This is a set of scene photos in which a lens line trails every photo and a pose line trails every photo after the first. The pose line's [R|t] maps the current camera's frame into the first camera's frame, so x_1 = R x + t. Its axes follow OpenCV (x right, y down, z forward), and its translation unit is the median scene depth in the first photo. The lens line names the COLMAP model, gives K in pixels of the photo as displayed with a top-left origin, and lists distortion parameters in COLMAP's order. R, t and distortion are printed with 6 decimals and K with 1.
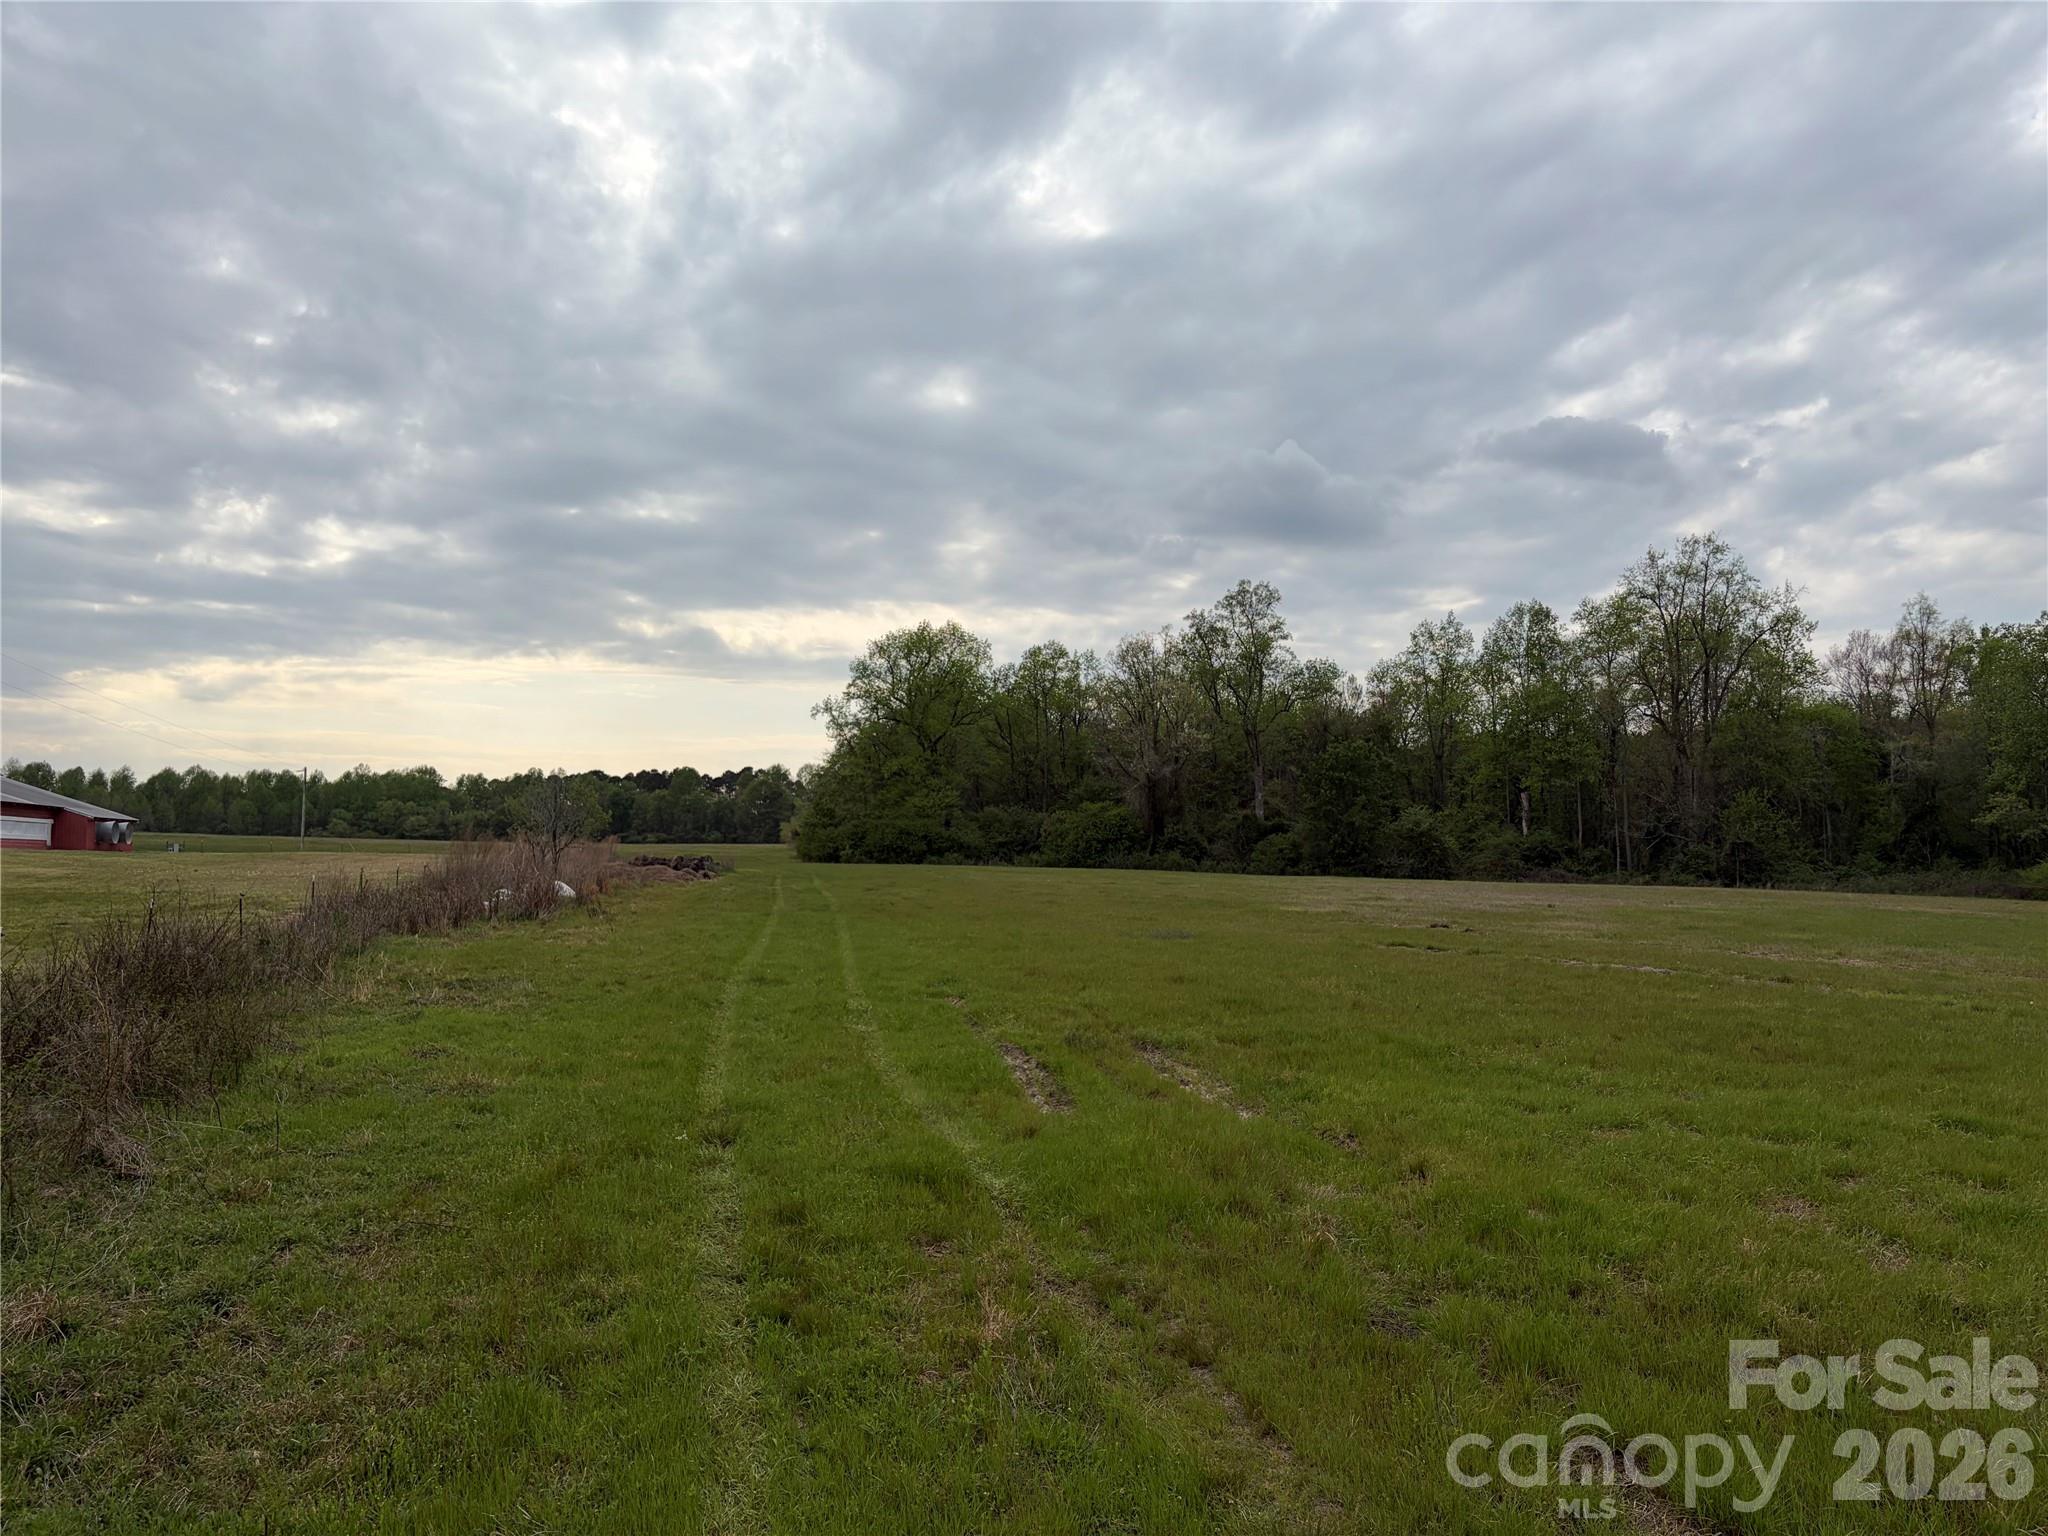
lens RADIAL K [[1525.2, 0, 1032.8], [0, 1525.2, 763.8], [0, 0, 1]] dist [0.084746, -0.142784]
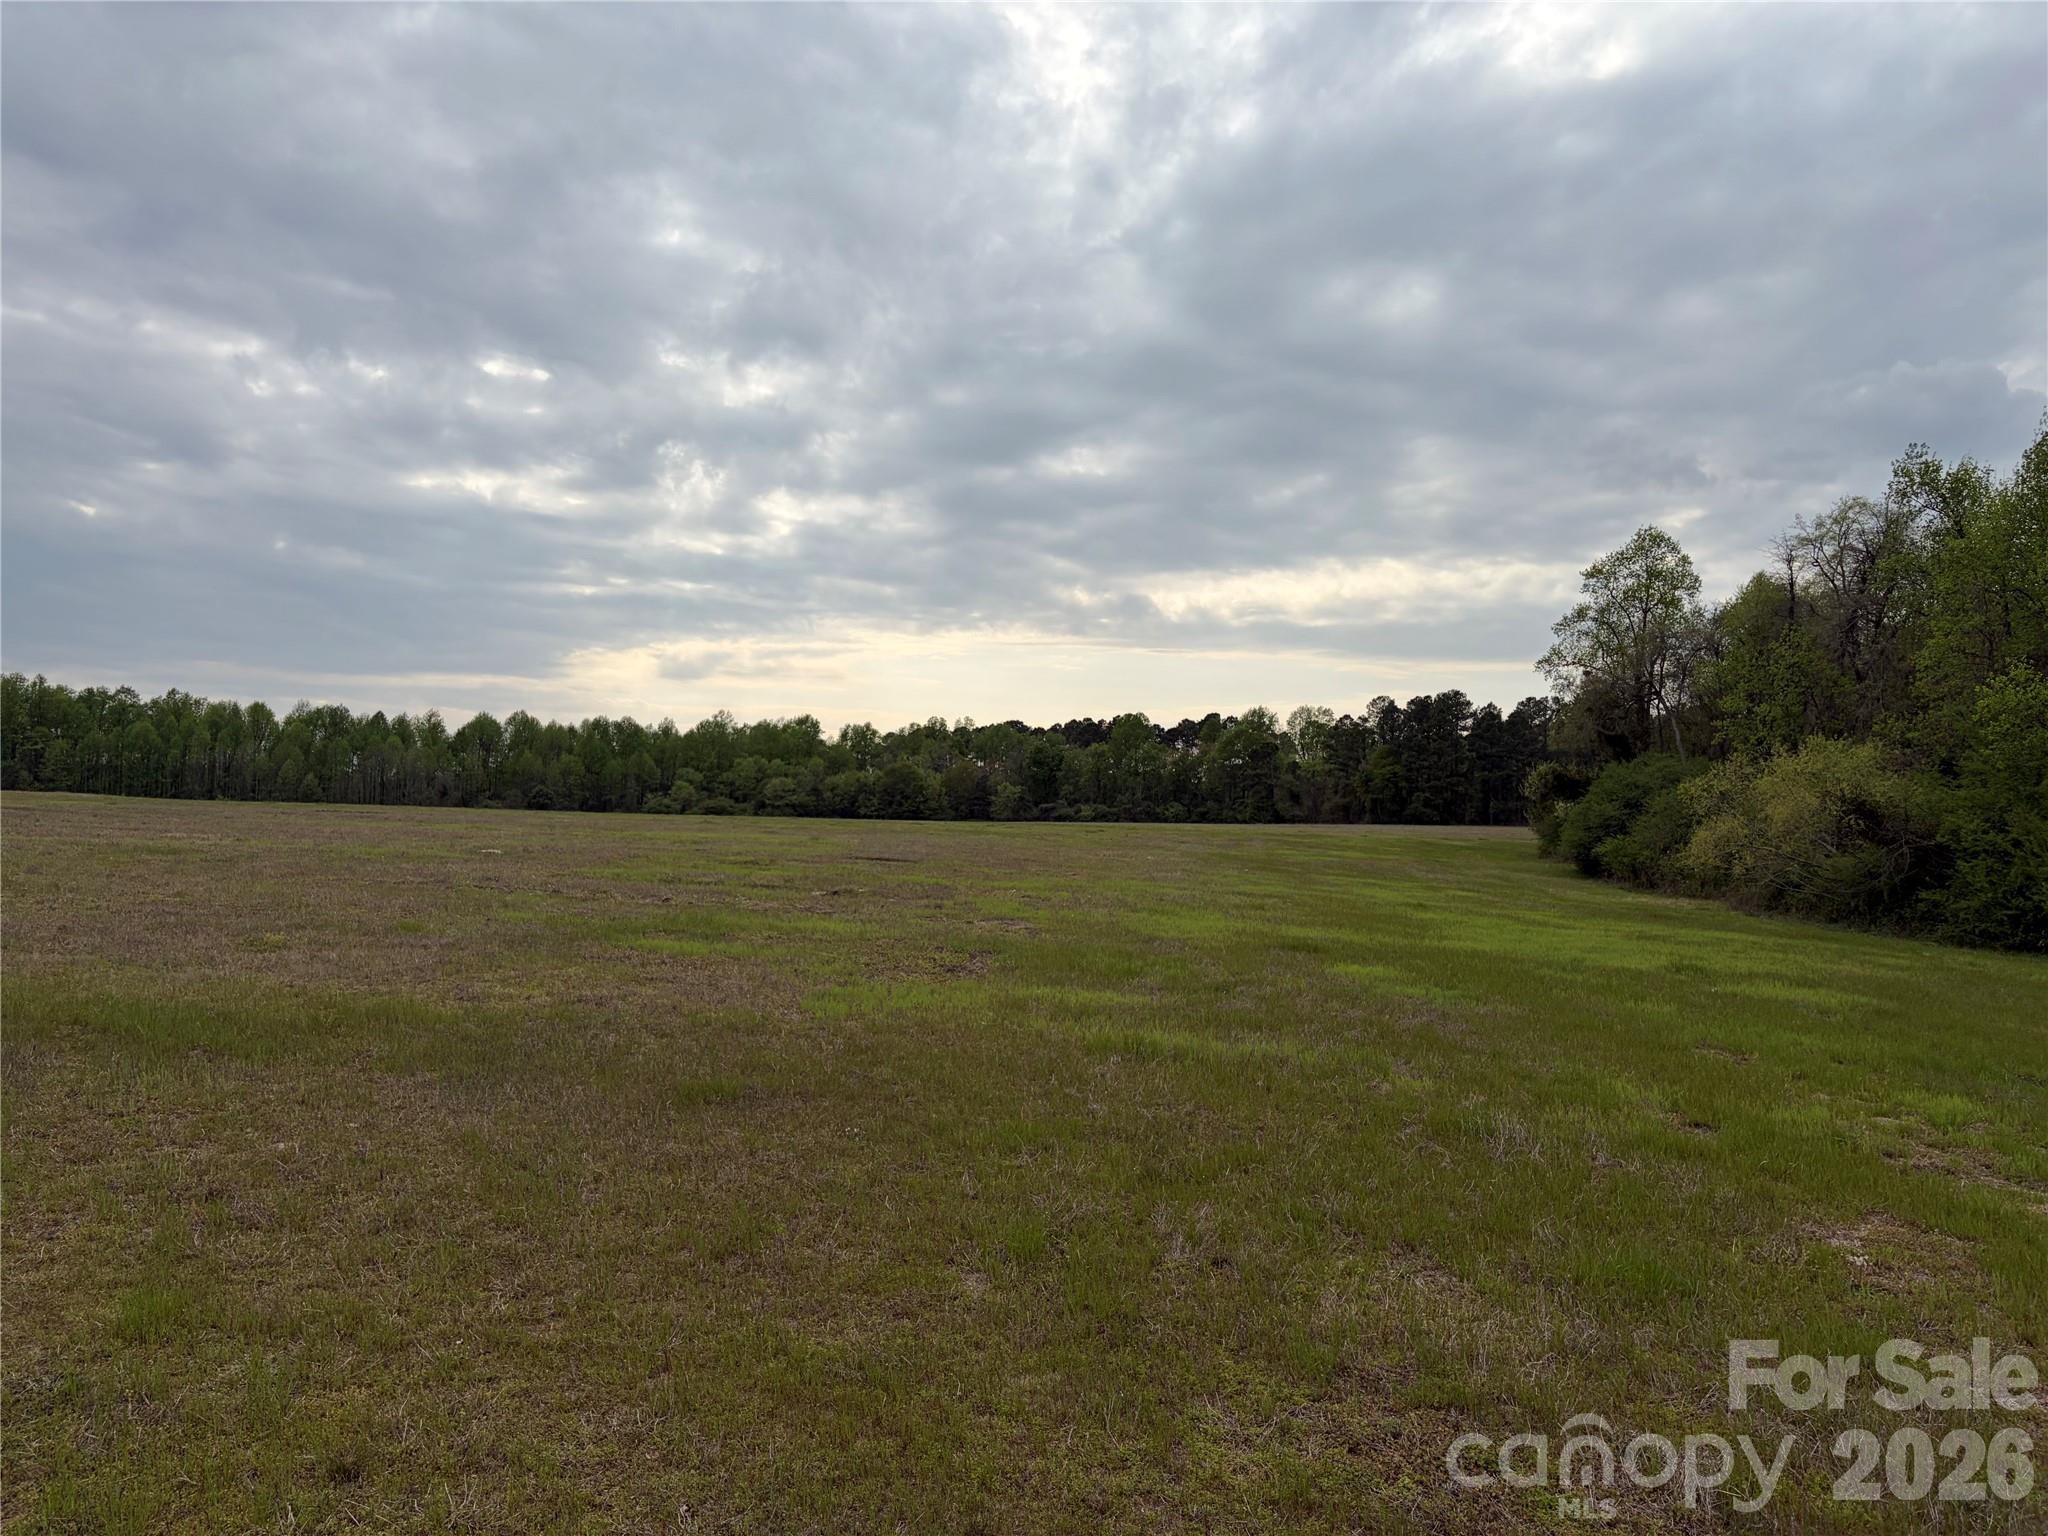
lens RADIAL K [[1533.3, 0, 1017.2], [0, 1533.3, 765.5], [0, 0, 1]] dist [0.051729, -0.097156]
pose [[0.959112, 0.001908, -0.283021, -0.027991], [0.003352, 0.999831, 0.018101, 0.005162], [0.283008, -0.018309, 0.958943, 0.111744]]
